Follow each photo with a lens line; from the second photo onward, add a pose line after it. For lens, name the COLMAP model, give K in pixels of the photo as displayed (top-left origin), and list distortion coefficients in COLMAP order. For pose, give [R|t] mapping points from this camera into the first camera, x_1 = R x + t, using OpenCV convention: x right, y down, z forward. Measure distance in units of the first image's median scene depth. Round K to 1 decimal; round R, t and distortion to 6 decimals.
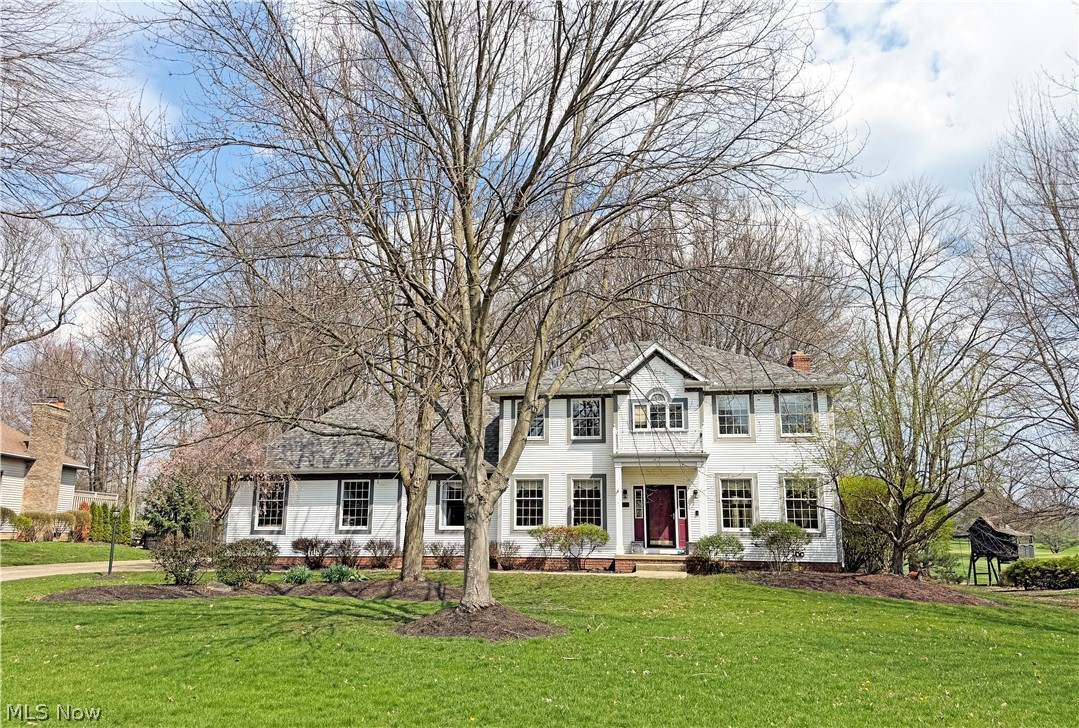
lens RADIAL K [[754.8, 0, 539.5], [0, 754.8, 364.0], [0, 0, 1]] dist [0.094347, -0.001868]
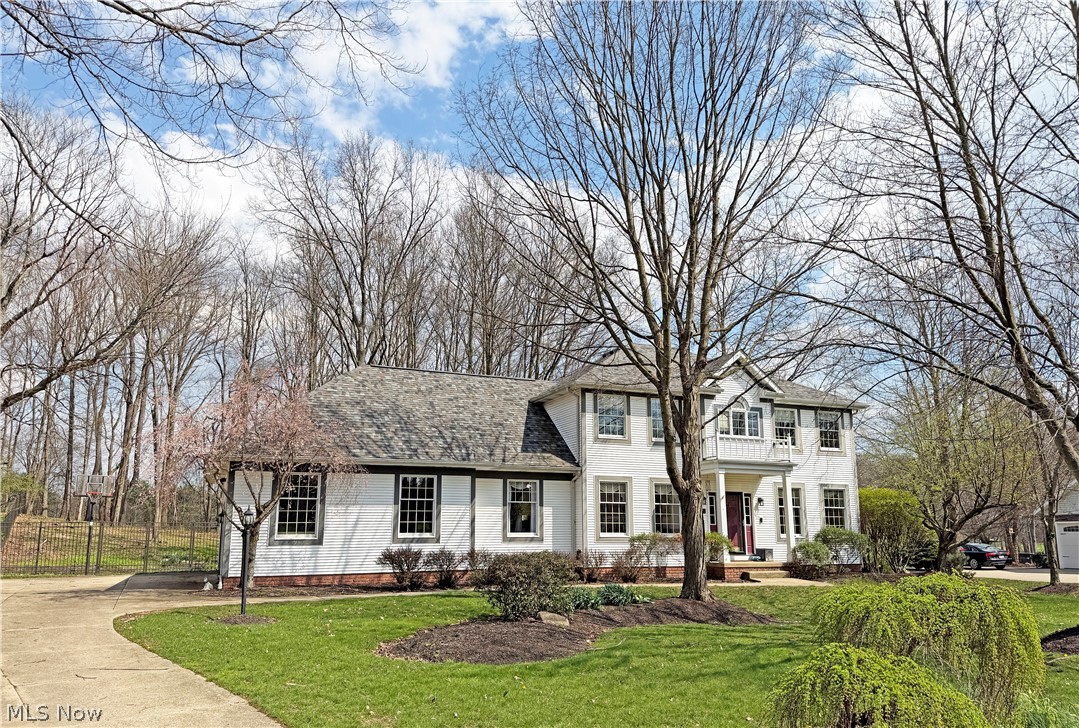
lens RADIAL K [[754.8, 0, 539.5], [0, 754.8, 364.0], [0, 0, 1]] dist [0.094347, -0.001868]
pose [[0.848171, 0.111335, 0.517891, -0.593977], [-0.107421, 0.993500, -0.037653, 0.056252], [-0.518717, -0.023696, 0.854618, 0.273564]]
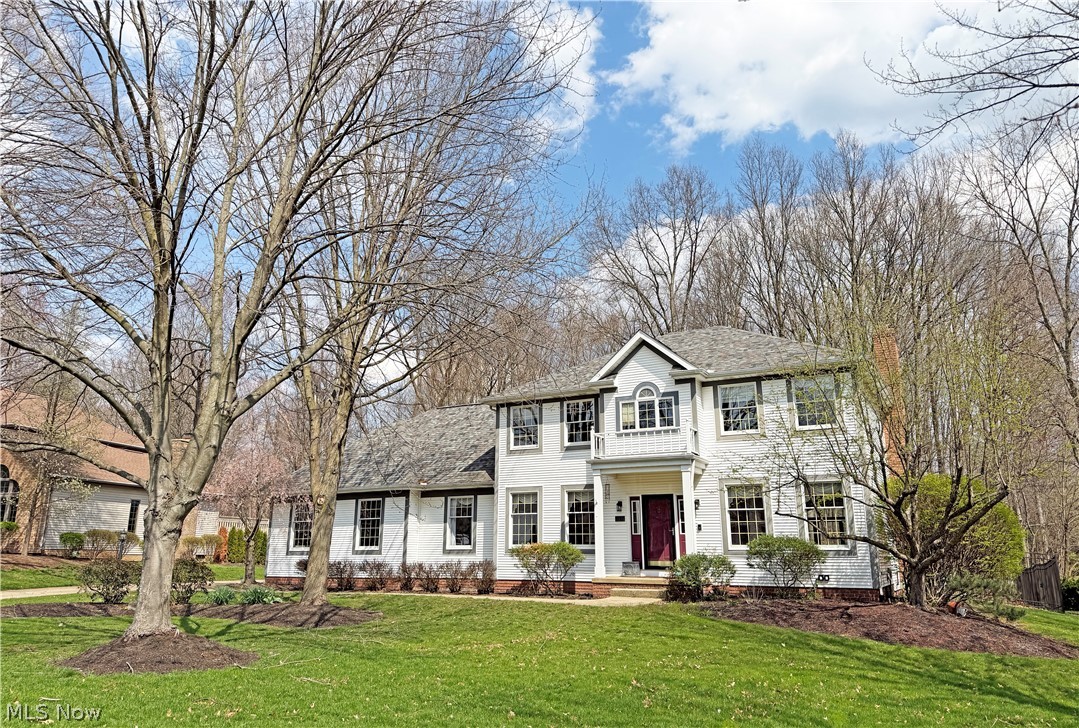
lens RADIAL K [[757.0, 0, 537.2], [0, 757.0, 330.7], [0, 0, 1]] dist [0.094480, -0.001044]
pose [[0.940984, -0.098749, -0.323724, 0.327149], [0.076352, 0.993769, -0.081205, 0.034348], [0.329726, 0.051695, 0.942660, 0.129975]]
